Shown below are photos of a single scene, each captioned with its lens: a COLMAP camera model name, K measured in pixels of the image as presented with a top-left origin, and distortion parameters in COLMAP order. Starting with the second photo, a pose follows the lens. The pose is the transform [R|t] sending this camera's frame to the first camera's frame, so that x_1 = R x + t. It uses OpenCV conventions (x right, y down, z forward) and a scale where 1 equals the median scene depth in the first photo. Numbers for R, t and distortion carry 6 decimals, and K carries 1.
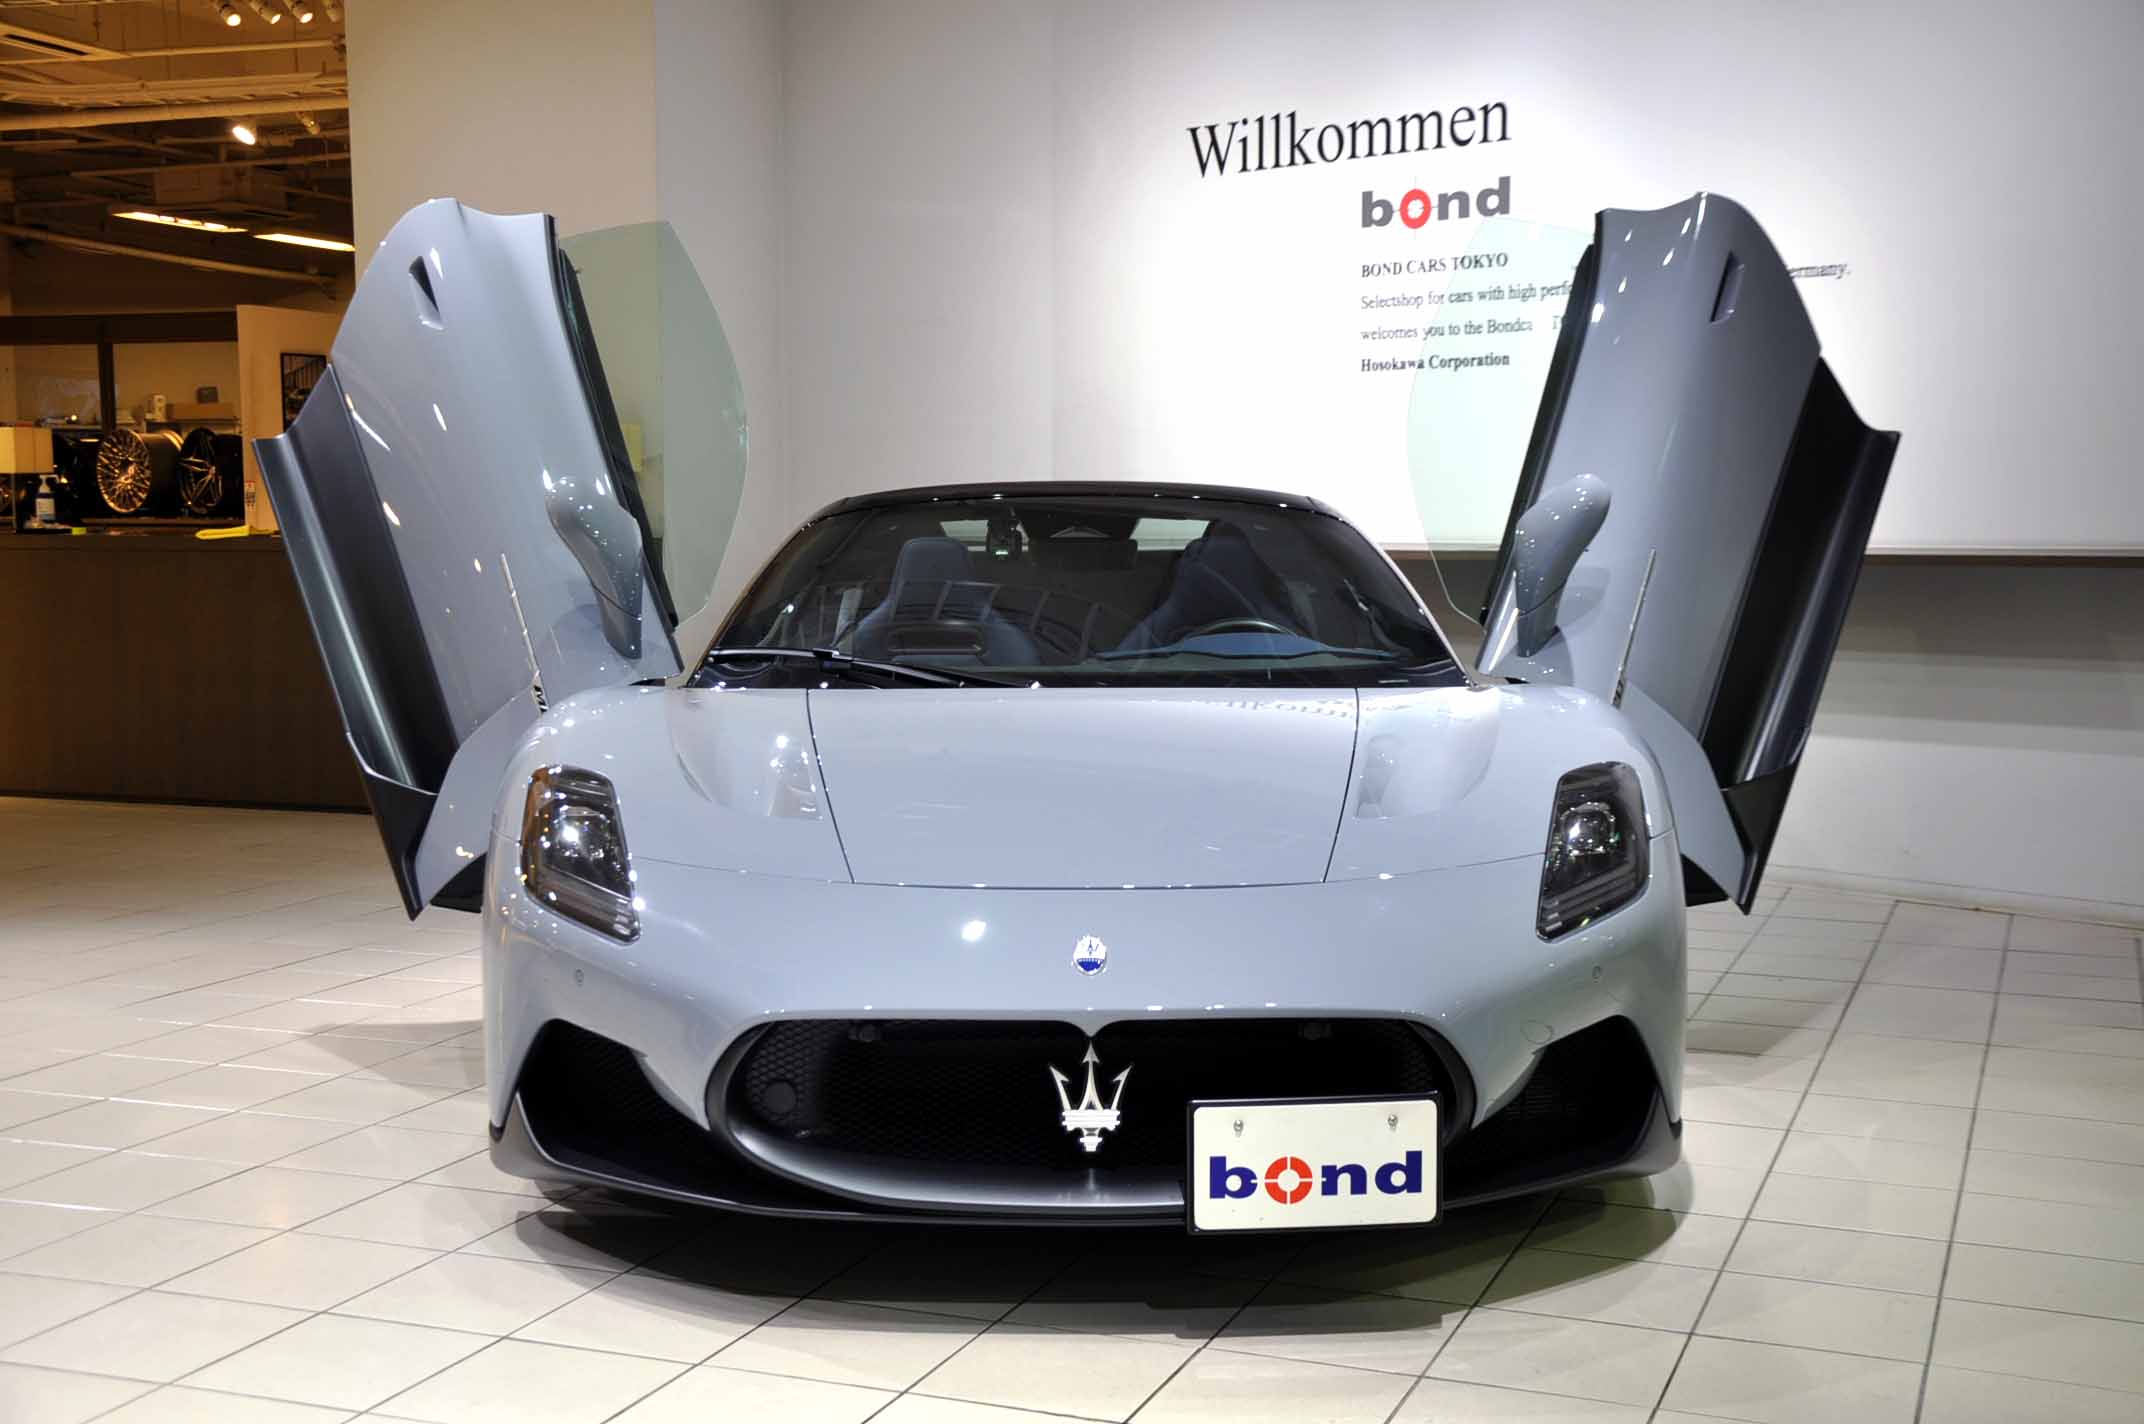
lens RADIAL K [[2524.2, 0, 1073.6], [0, 2524.2, 719.1], [0, 0, 1]] dist [0.032752, 0.000000]
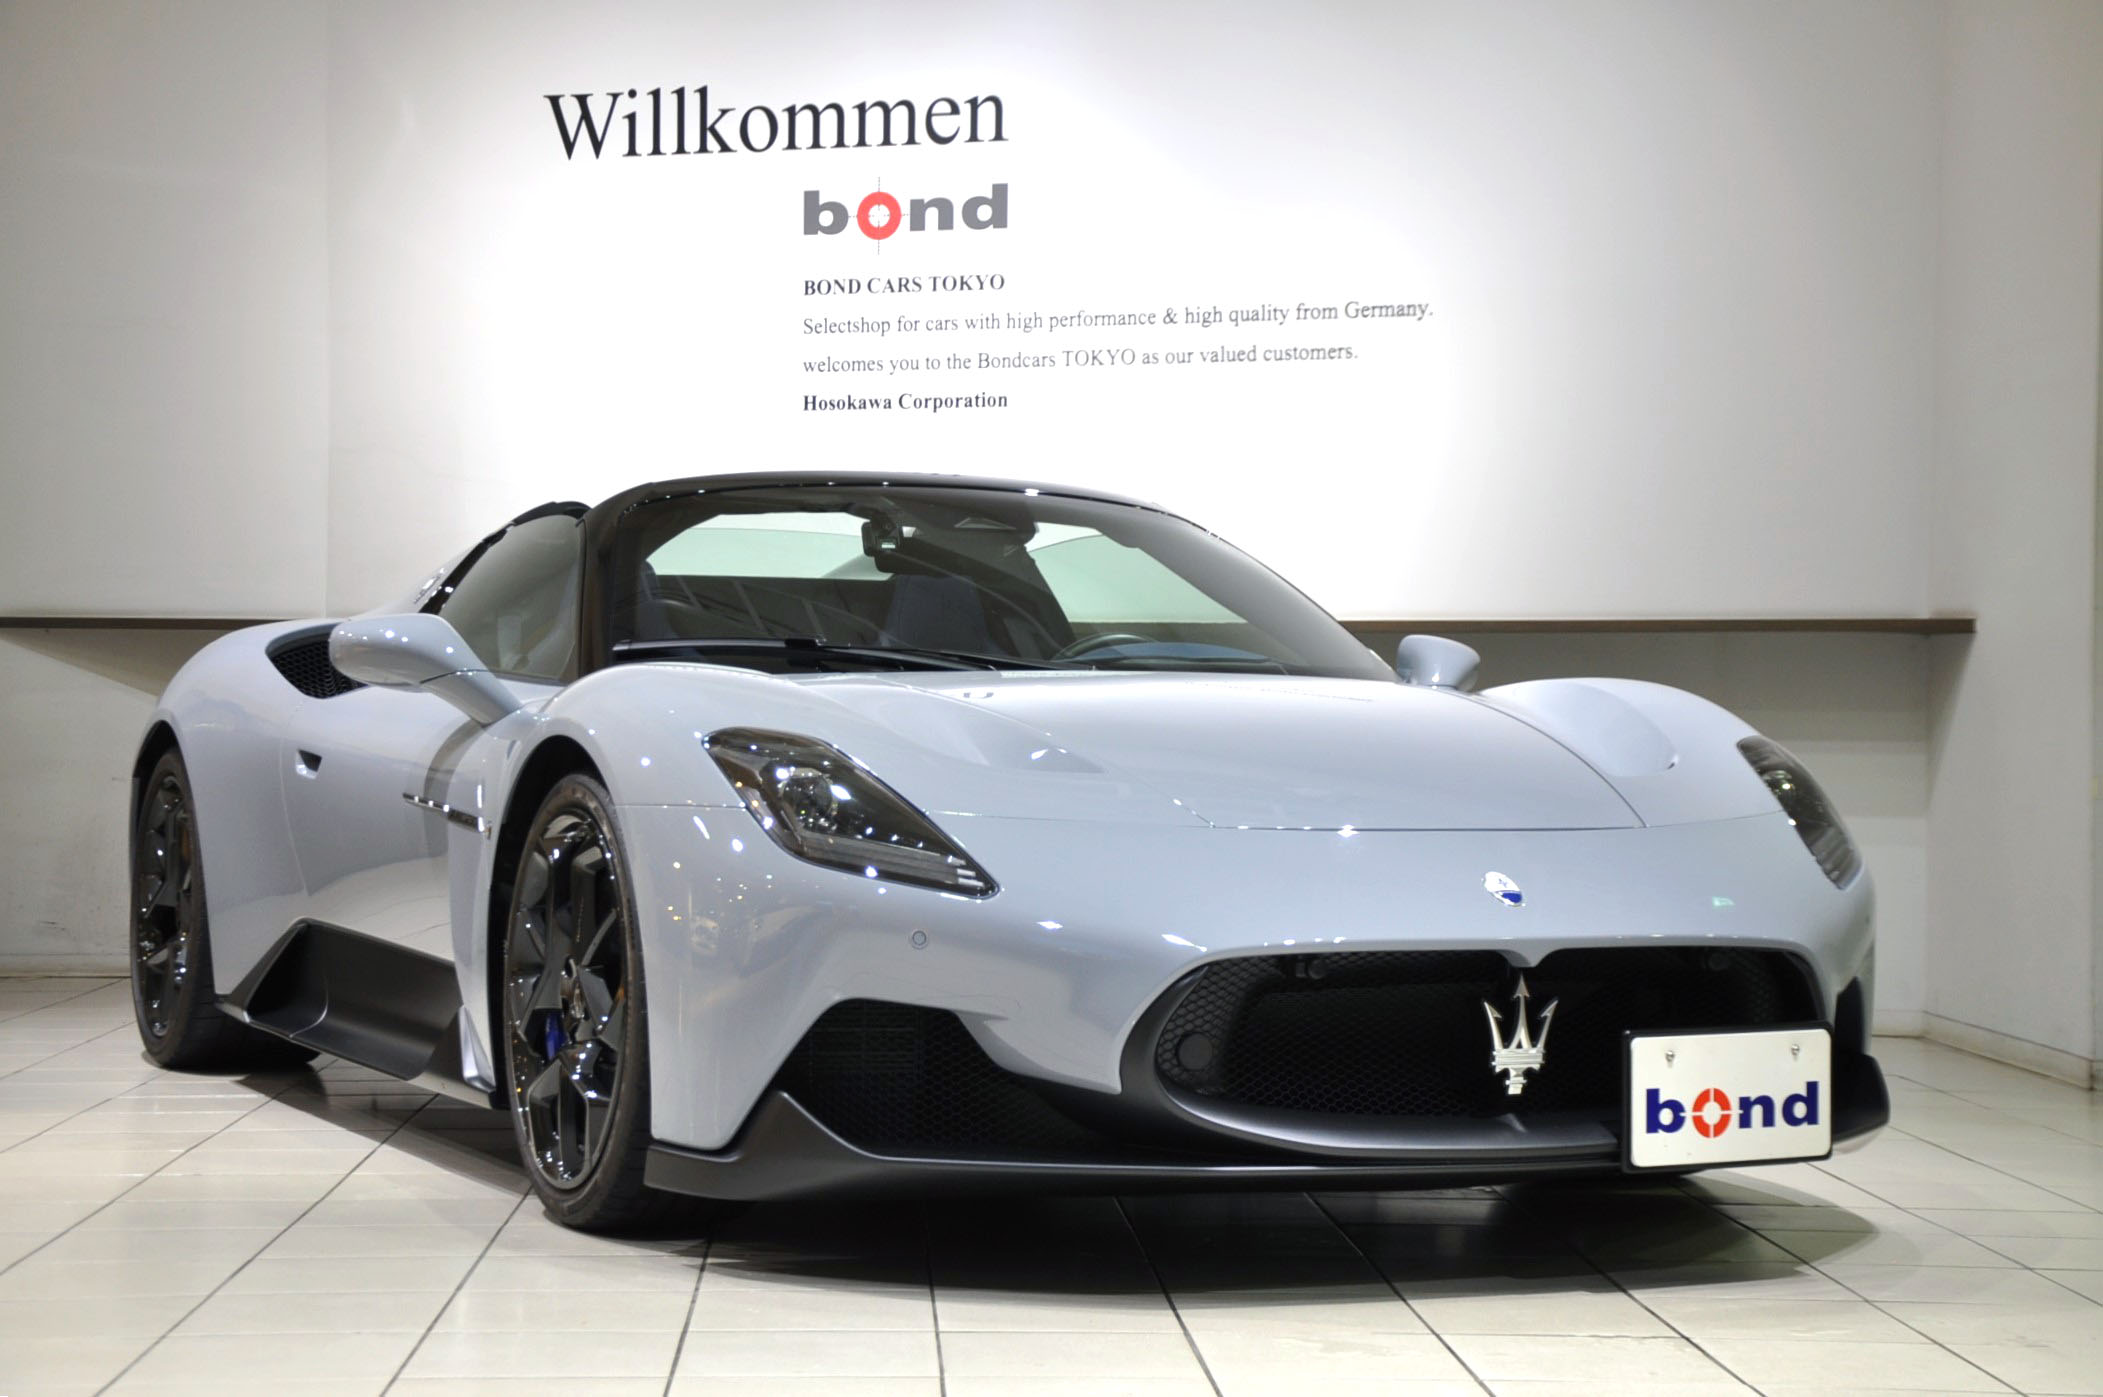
lens RADIAL K [[3585.5, 0, 1050.5], [0, 3585.5, 693.1], [0, 0, 1]] dist [0.236573, 0.000000]
pose [[0.911886, 0.015080, 0.410166, -0.300374], [0.022118, 0.996067, -0.085793, 0.056130], [-0.409847, 0.087305, 0.907967, -0.074995]]
